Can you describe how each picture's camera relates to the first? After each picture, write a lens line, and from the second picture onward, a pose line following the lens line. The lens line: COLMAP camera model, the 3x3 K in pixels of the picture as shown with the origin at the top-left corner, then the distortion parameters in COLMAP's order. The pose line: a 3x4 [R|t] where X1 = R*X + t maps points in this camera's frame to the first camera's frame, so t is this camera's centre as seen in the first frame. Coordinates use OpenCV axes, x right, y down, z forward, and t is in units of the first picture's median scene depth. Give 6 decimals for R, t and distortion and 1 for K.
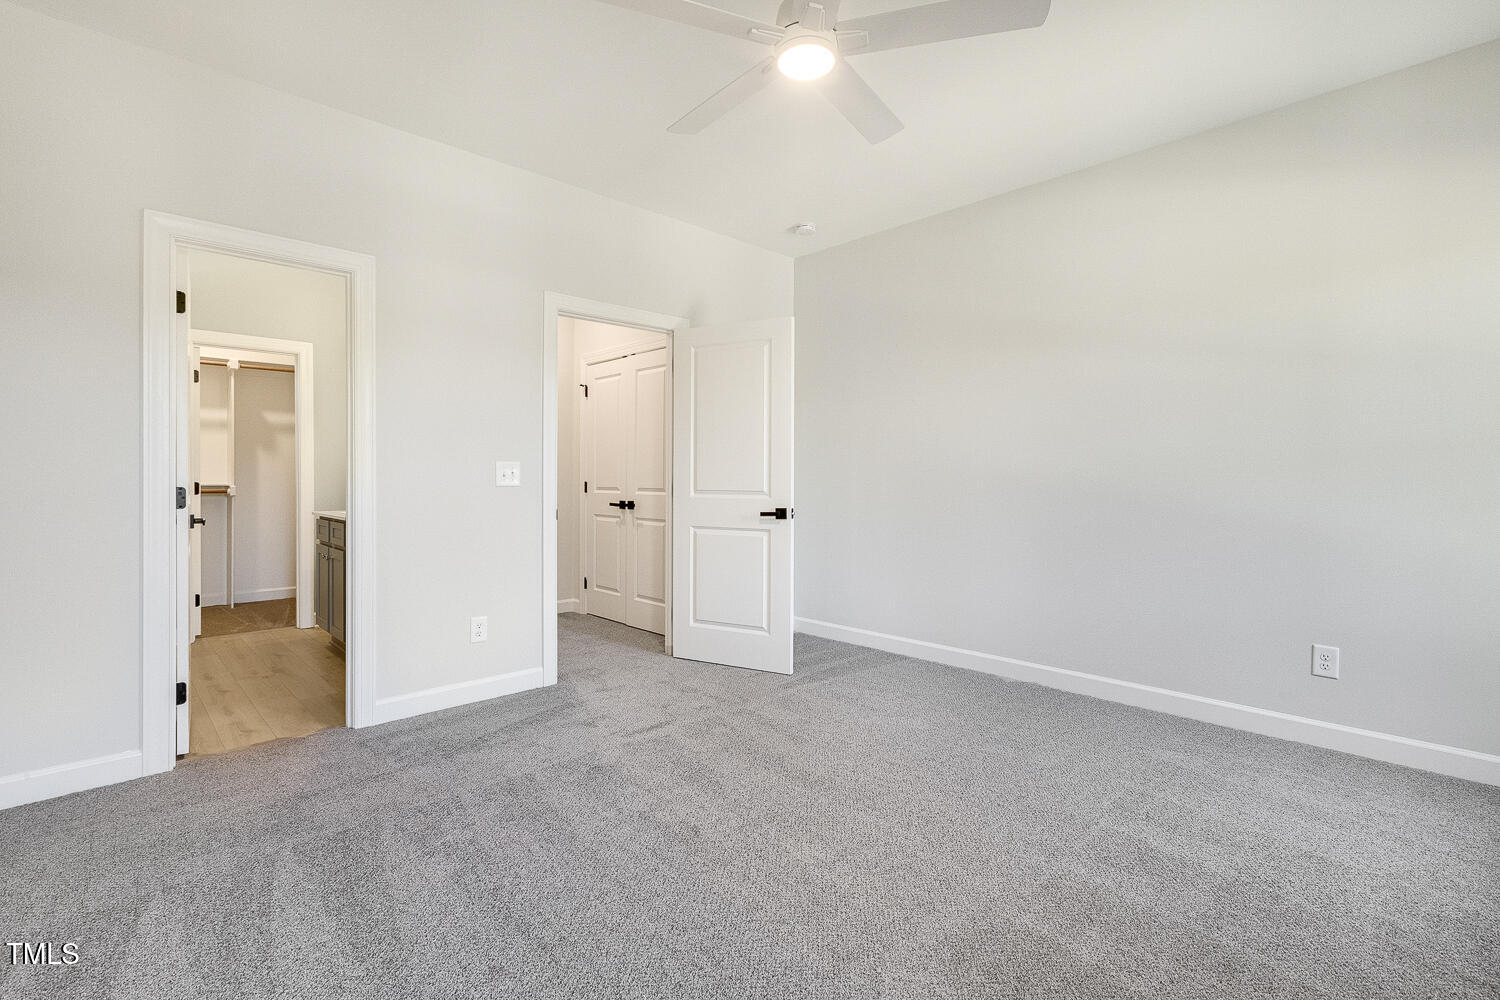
lens RADIAL K [[685.1, 0, 755.0], [0, 685.1, 477.3], [0, 0, 1]] dist [-0.001788, 0.000193]
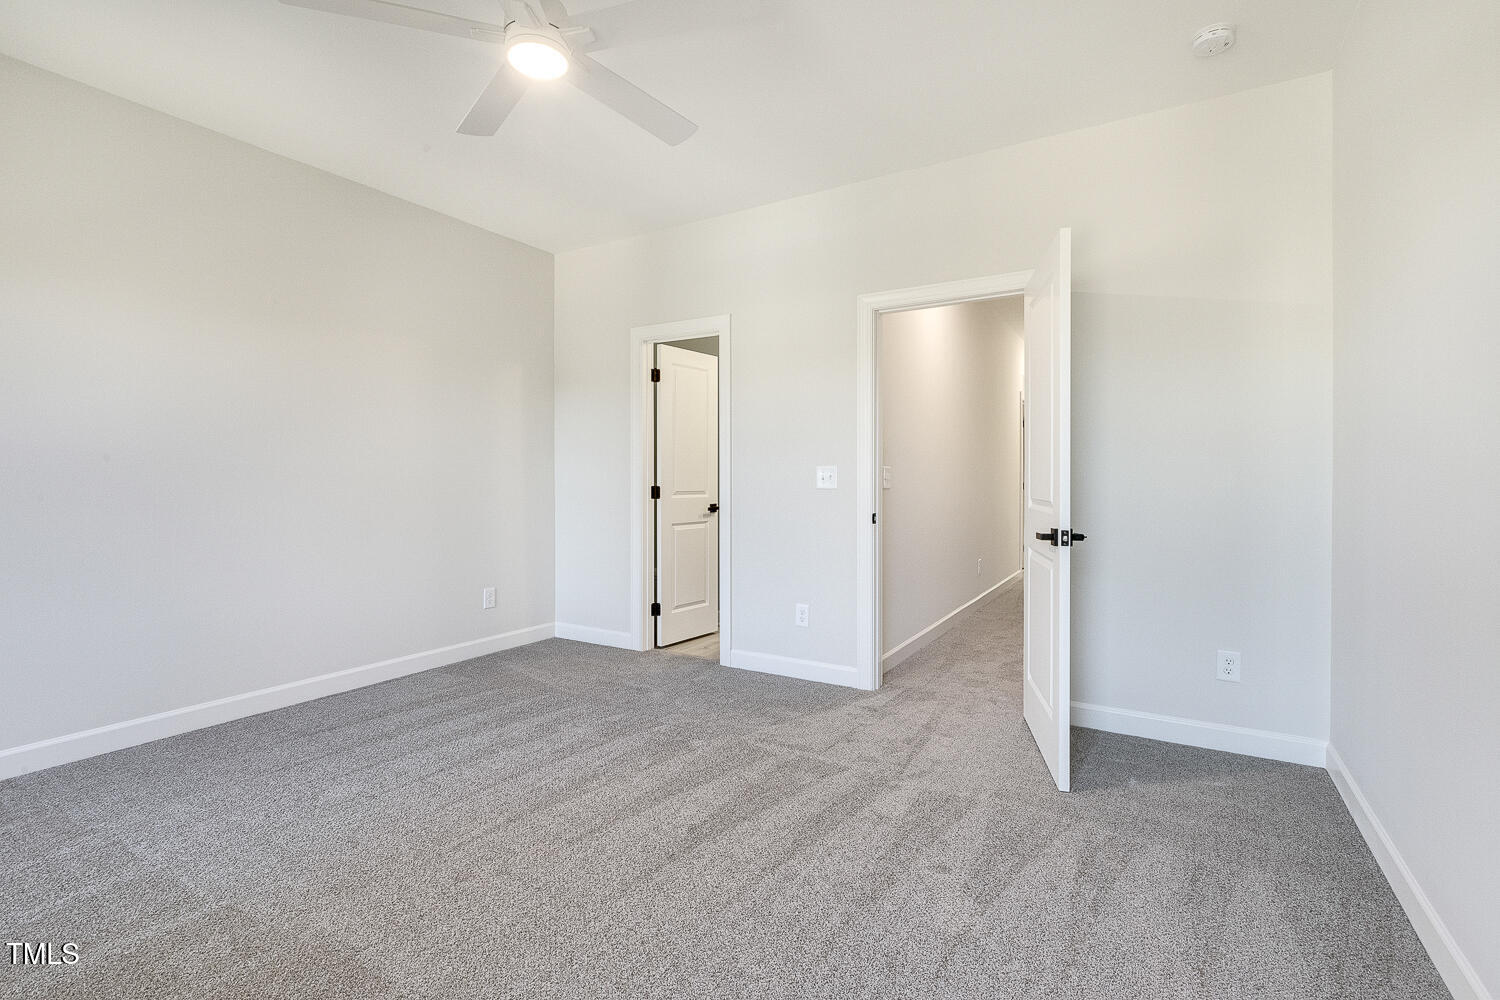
lens RADIAL K [[685.1, 0, 755.0], [0, 685.1, 477.3], [0, 0, 1]] dist [-0.001788, 0.000193]
pose [[0.269879, -0.000522, -0.962894, 0.659994], [-0.005840, 0.999981, -0.002179, -0.001949], [0.962876, 0.006211, 0.269871, 0.616837]]
